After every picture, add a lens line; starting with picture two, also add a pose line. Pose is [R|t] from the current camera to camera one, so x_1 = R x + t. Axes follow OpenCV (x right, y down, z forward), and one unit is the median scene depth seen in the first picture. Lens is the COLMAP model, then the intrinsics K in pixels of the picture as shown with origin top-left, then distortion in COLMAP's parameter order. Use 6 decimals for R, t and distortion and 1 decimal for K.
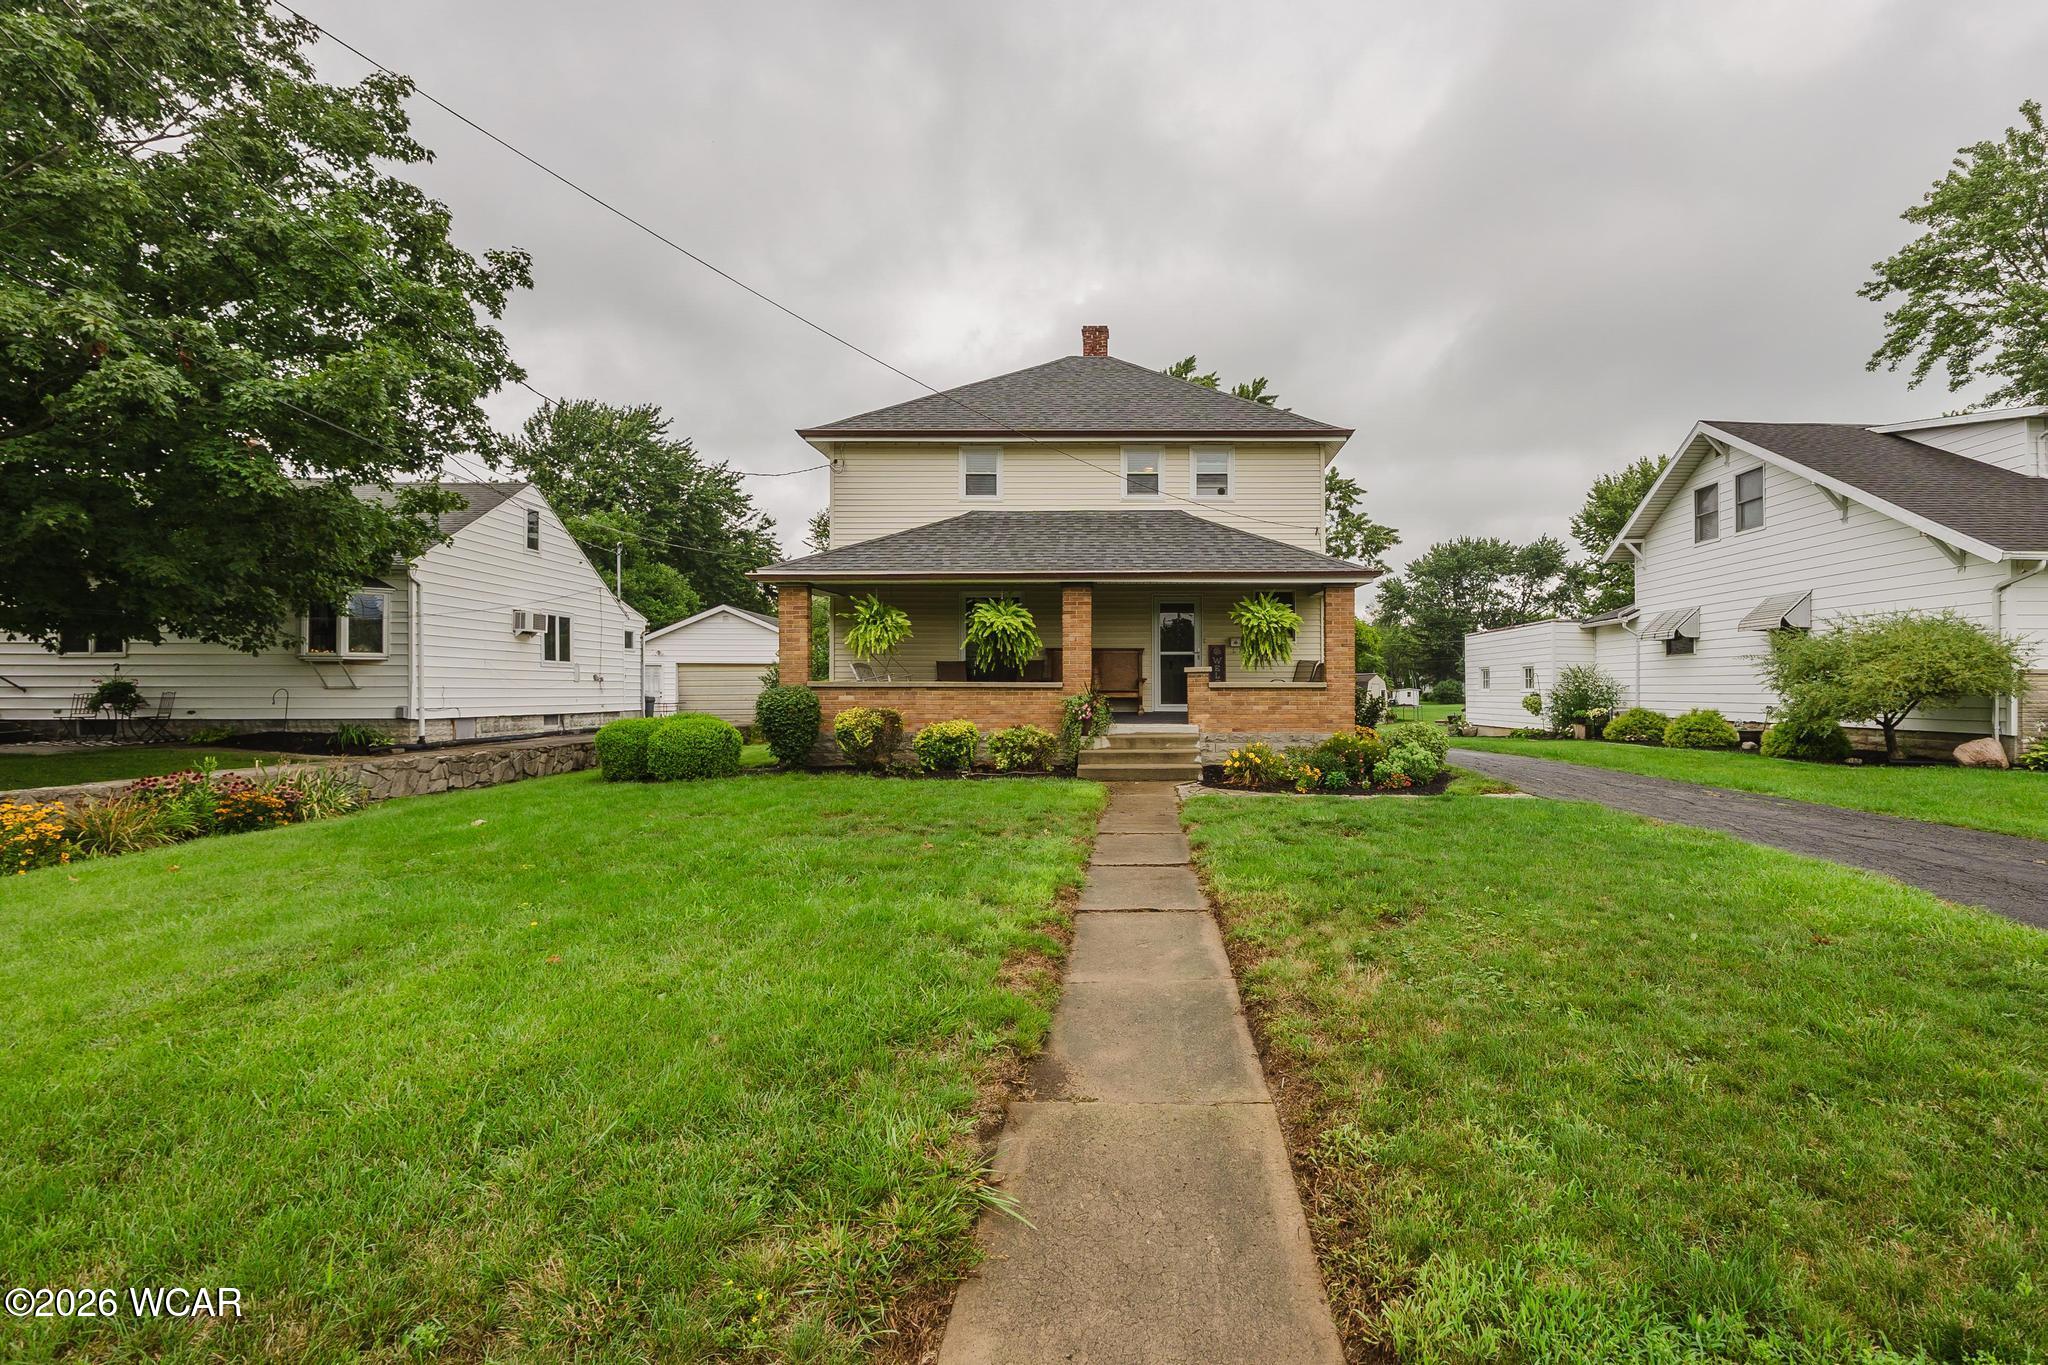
lens RADIAL K [[1016.9, 0, 1024.0], [0, 1016.9, 682.5], [0, 0, 1]] dist [-0.001288, -0.000115]
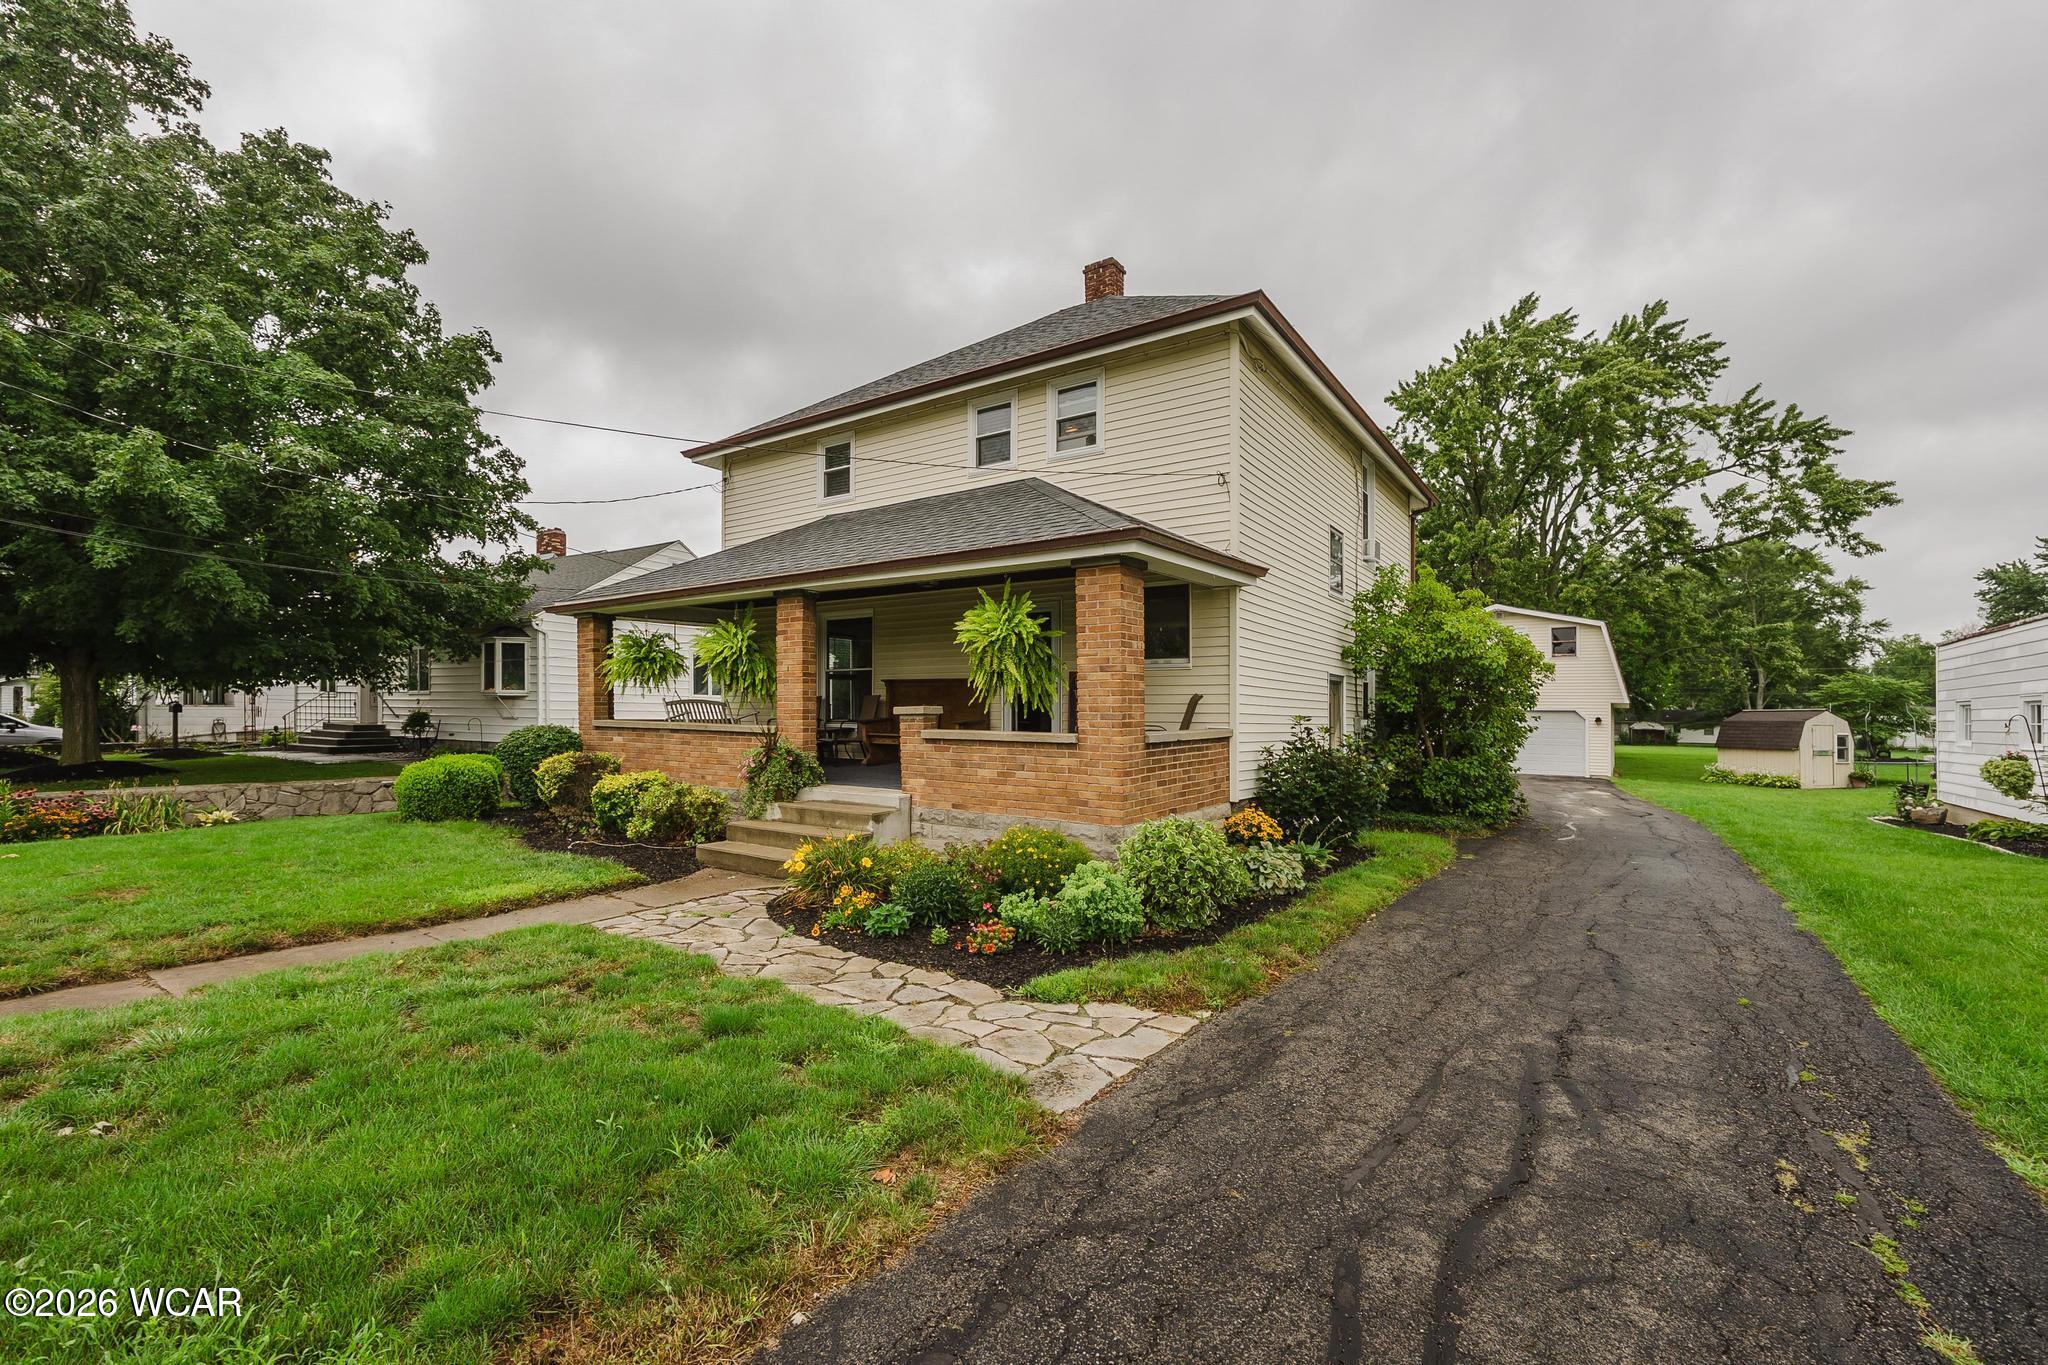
lens RADIAL K [[866.9, 0, 1022.2], [0, 866.9, 714.5], [0, 0, 1]] dist [-0.001356, -0.000261]
pose [[0.819230, 0.010569, -0.573367, 0.485552], [-0.006558, 0.999937, 0.009063, -0.013733], [0.573427, -0.003664, 0.819248, 0.511539]]
